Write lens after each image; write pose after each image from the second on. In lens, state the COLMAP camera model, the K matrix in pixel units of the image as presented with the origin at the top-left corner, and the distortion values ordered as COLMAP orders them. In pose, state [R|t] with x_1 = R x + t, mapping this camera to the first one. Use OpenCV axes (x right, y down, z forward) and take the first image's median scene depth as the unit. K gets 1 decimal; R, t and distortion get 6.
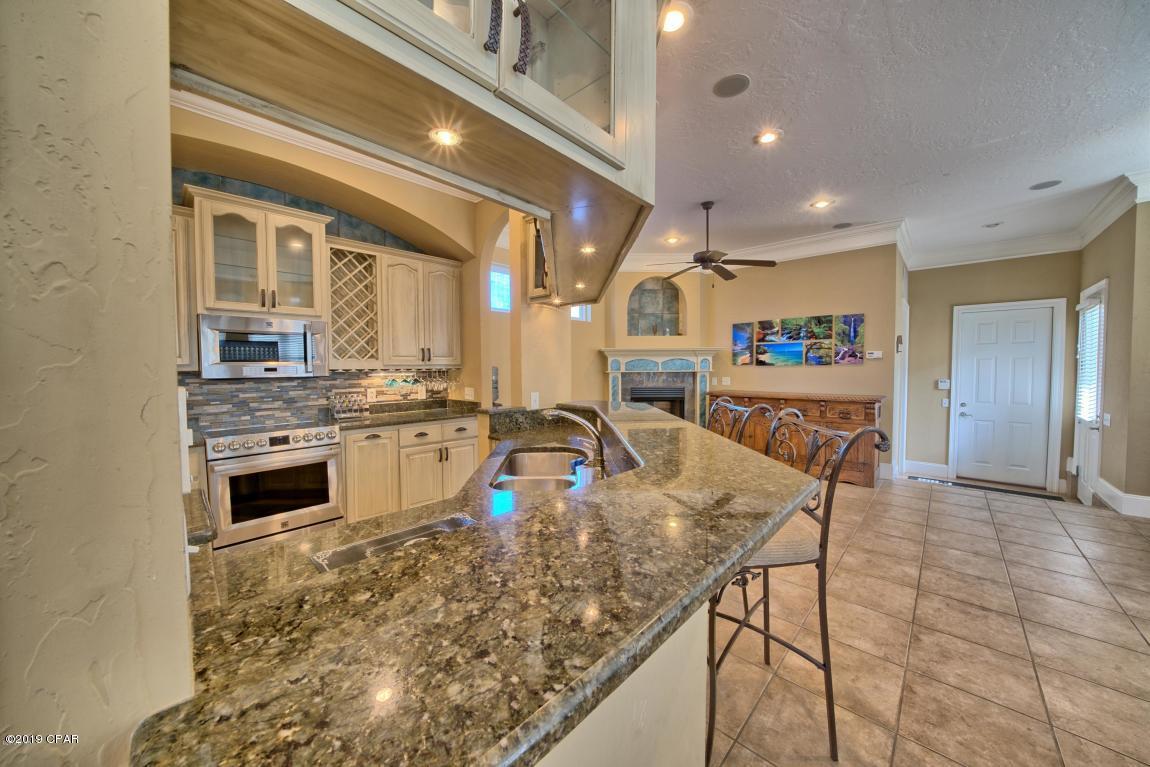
lens RADIAL K [[398.1, 0, 569.8], [0, 398.1, 381.3], [0, 0, 1]] dist [-0.019006, -0.000077]
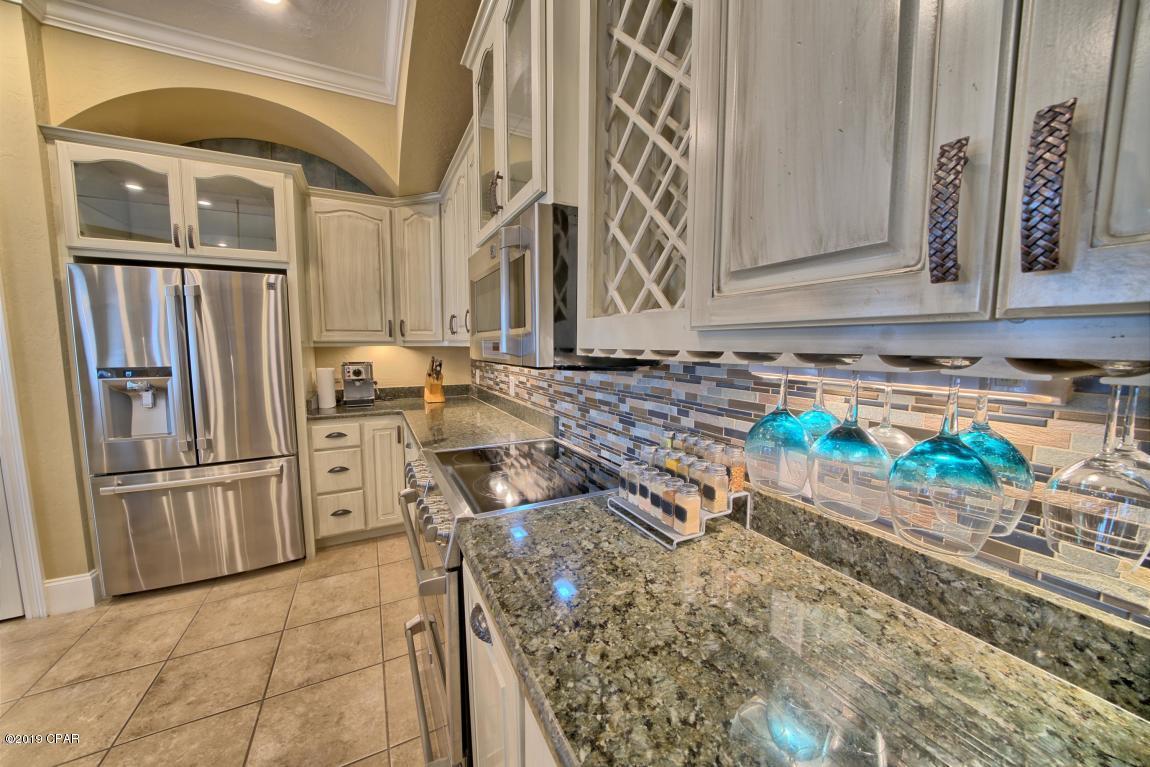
lens RADIAL K [[398.1, 0, 574.4], [0, 398.1, 383.0], [0, 0, 1]] dist [-0.019006, -0.000077]
pose [[-0.324708, 0.097397, -0.940786, -0.164406], [-0.032768, 0.992928, 0.114105, -0.022248], [0.945246, 0.067879, -0.319221, 0.630565]]
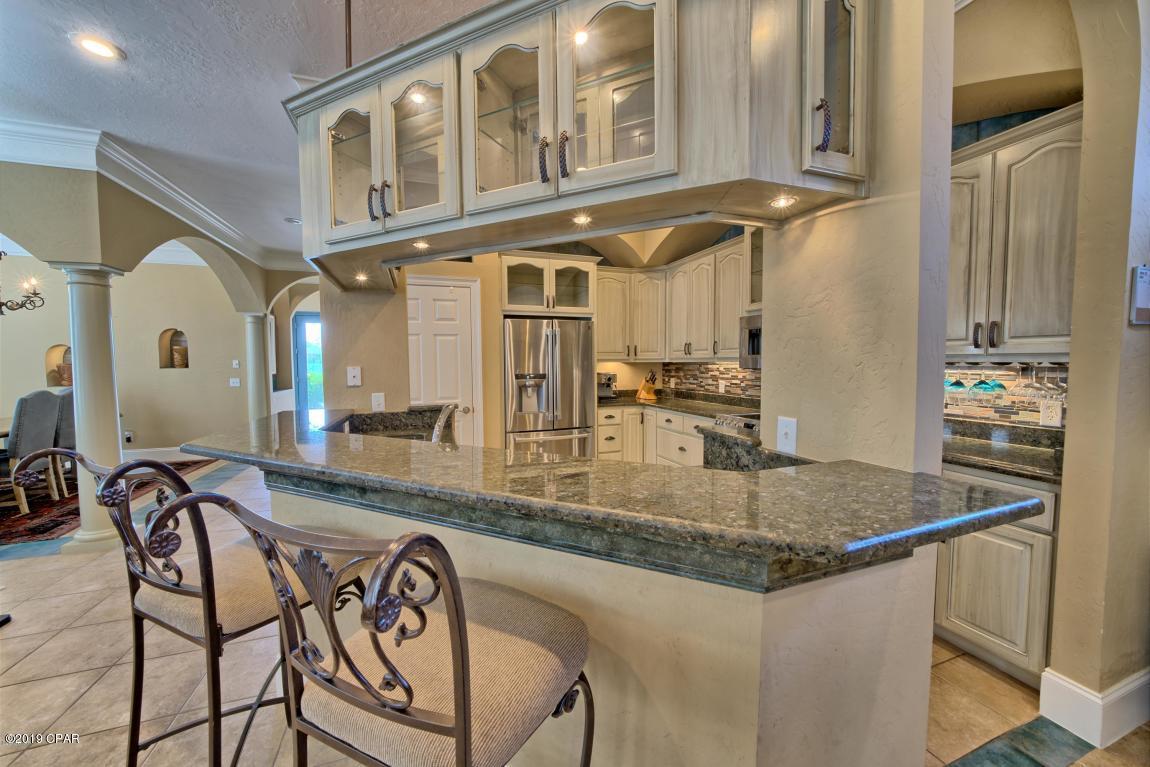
lens RADIAL K [[417.4, 0, 576.7], [0, 417.4, 383.7], [0, 0, 1]] dist [-0.011274, -0.000002]
pose [[-0.444258, 0.057832, -0.894031, 0.233705], [-0.023770, 0.996802, 0.076291, -0.021620], [0.895584, 0.055144, -0.441462, 0.514586]]
